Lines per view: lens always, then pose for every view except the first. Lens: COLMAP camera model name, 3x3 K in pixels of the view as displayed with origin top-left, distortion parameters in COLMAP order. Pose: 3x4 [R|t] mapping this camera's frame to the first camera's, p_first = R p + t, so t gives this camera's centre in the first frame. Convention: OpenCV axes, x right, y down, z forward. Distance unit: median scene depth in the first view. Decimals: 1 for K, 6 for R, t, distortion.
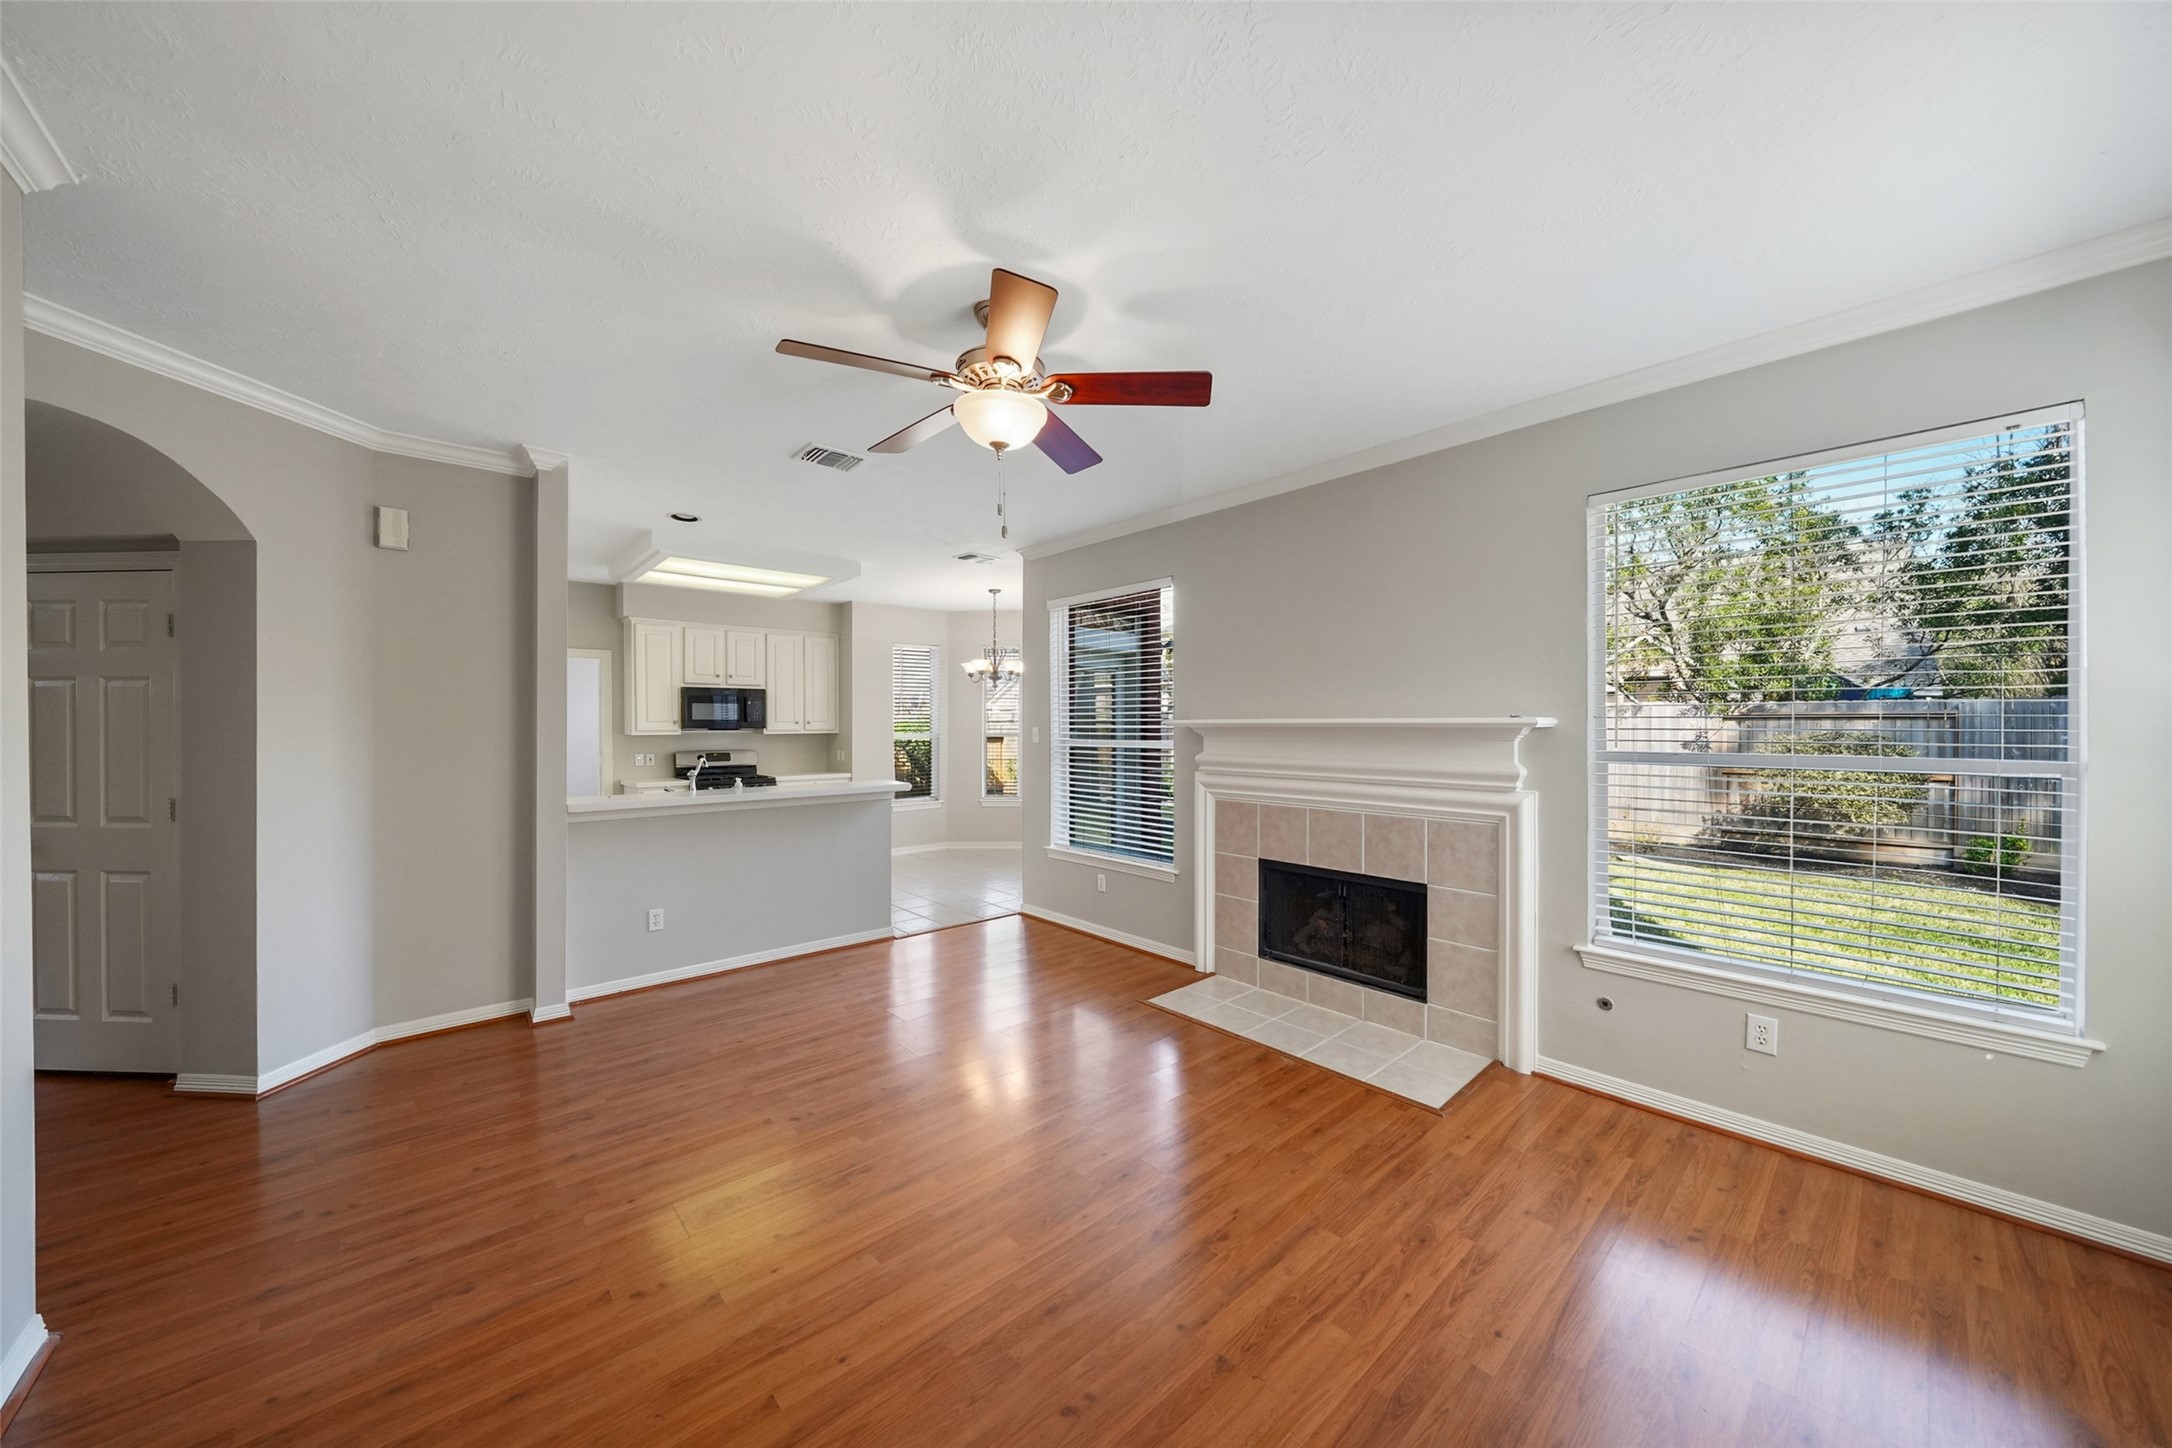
lens RADIAL K [[733.4, 0, 1080.4], [0, 733.4, 719.1], [0, 0, 1]] dist [0.007902, -0.000262]
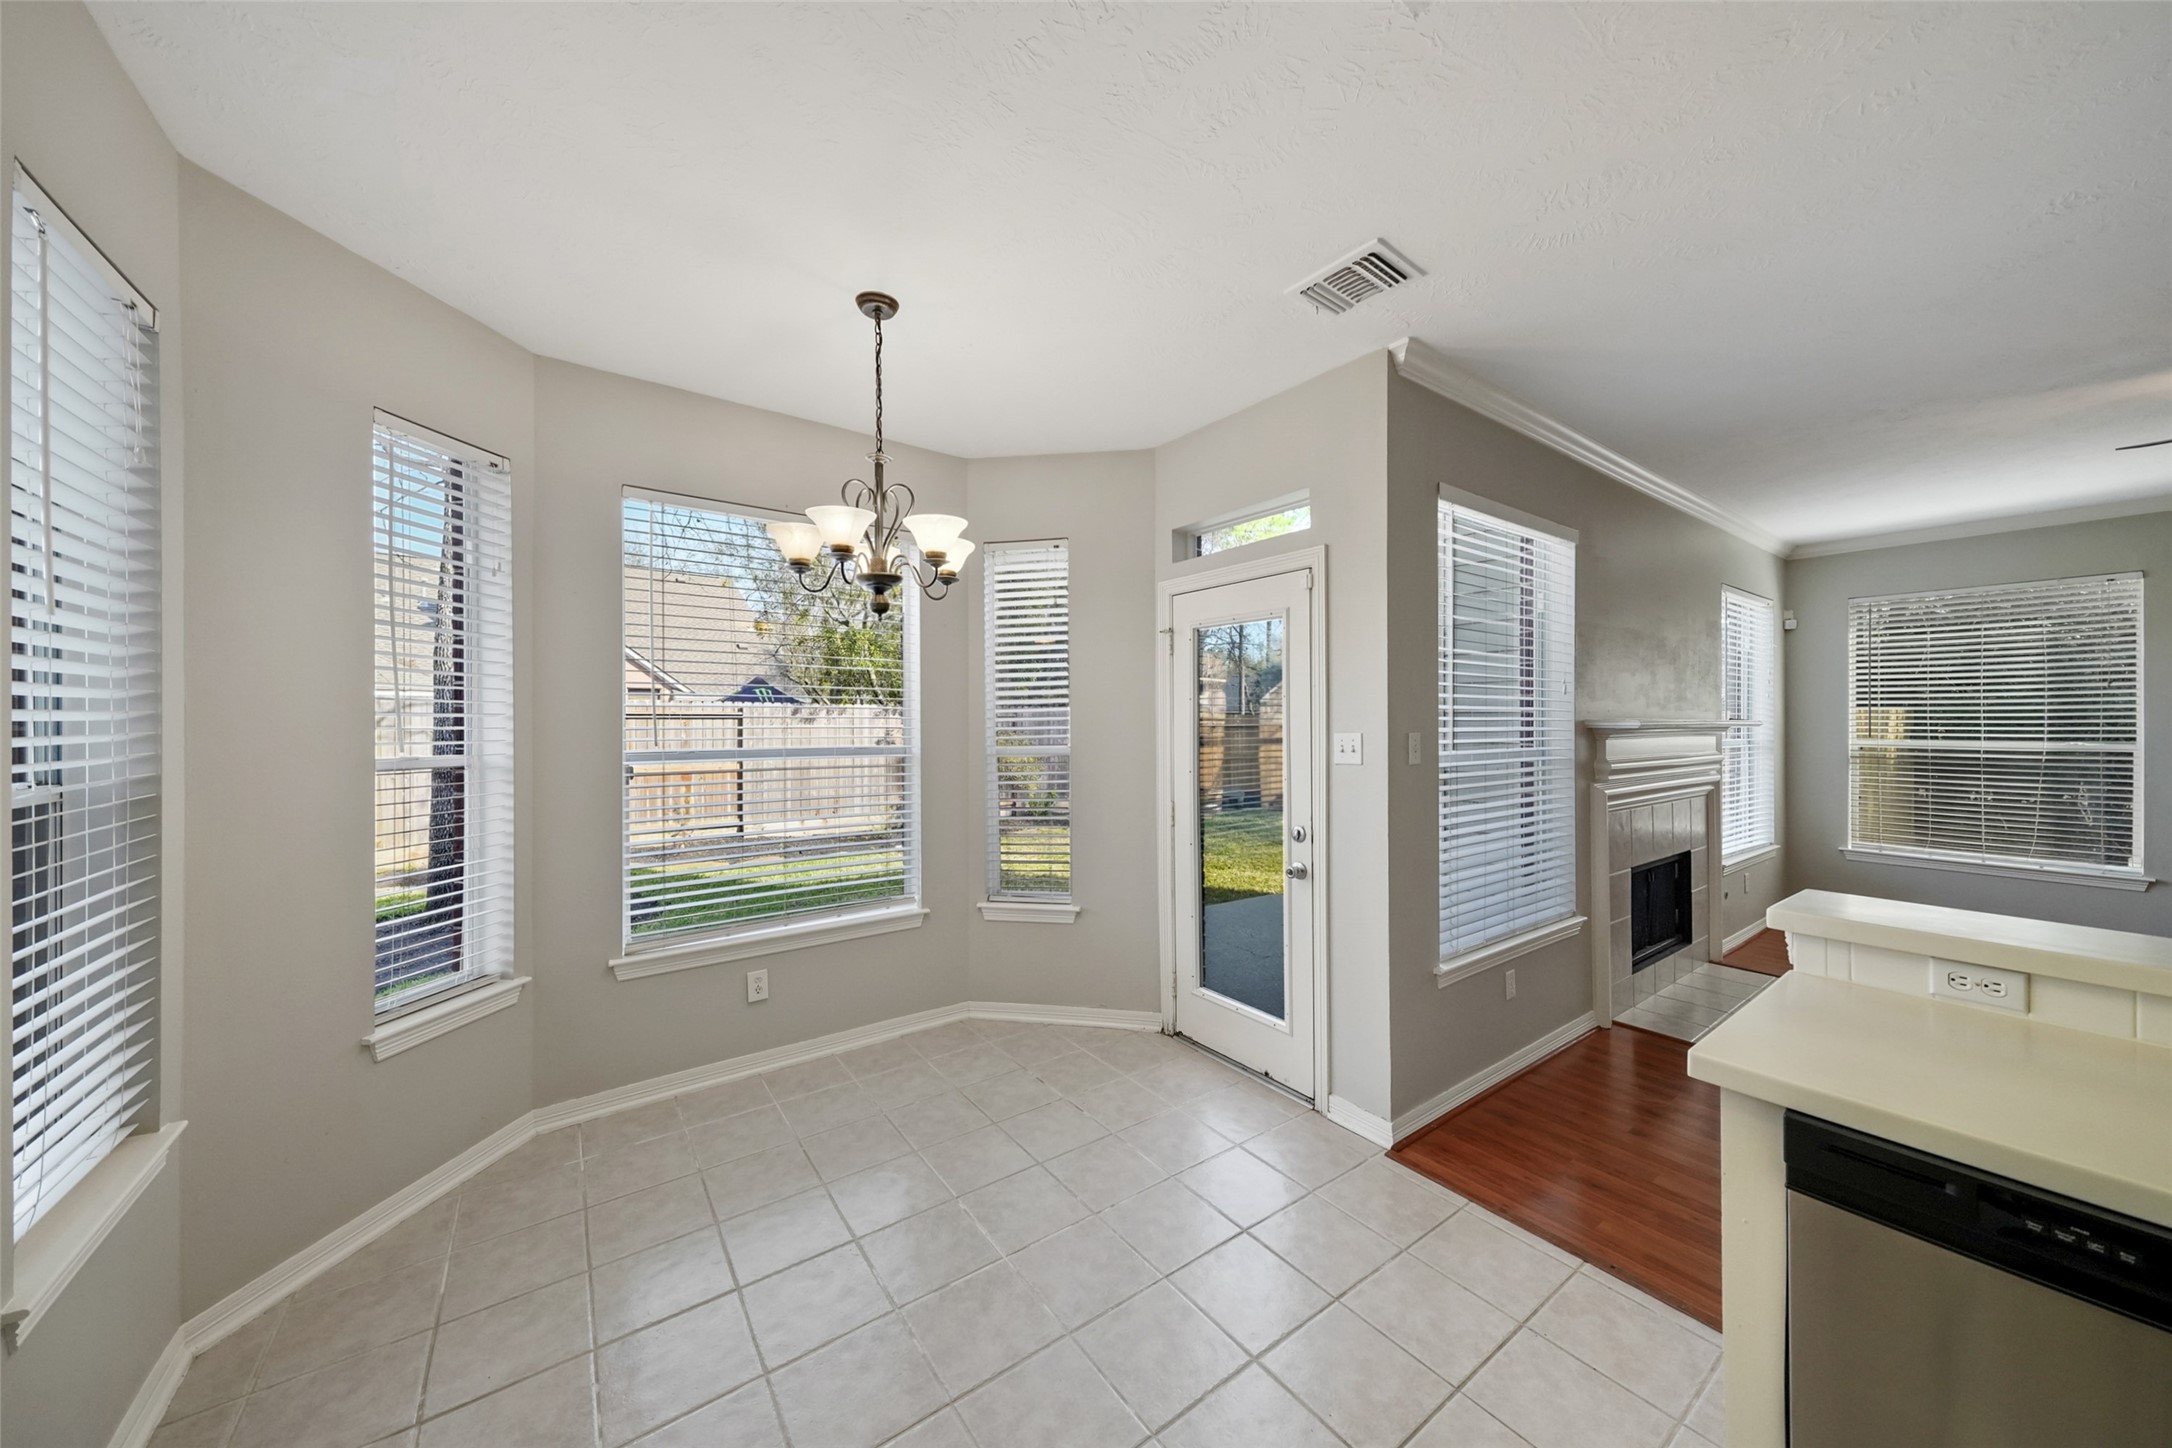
lens RADIAL K [[733.4, 0, 1080.4], [0, 733.4, 719.1], [0, 0, 1]] dist [0.007902, -0.000262]
pose [[0.095435, 0.006078, 0.995417, -0.418526], [-0.007189, 0.999959, -0.005417, 0.004633], [-0.995410, -0.006639, 0.095475, 0.866337]]
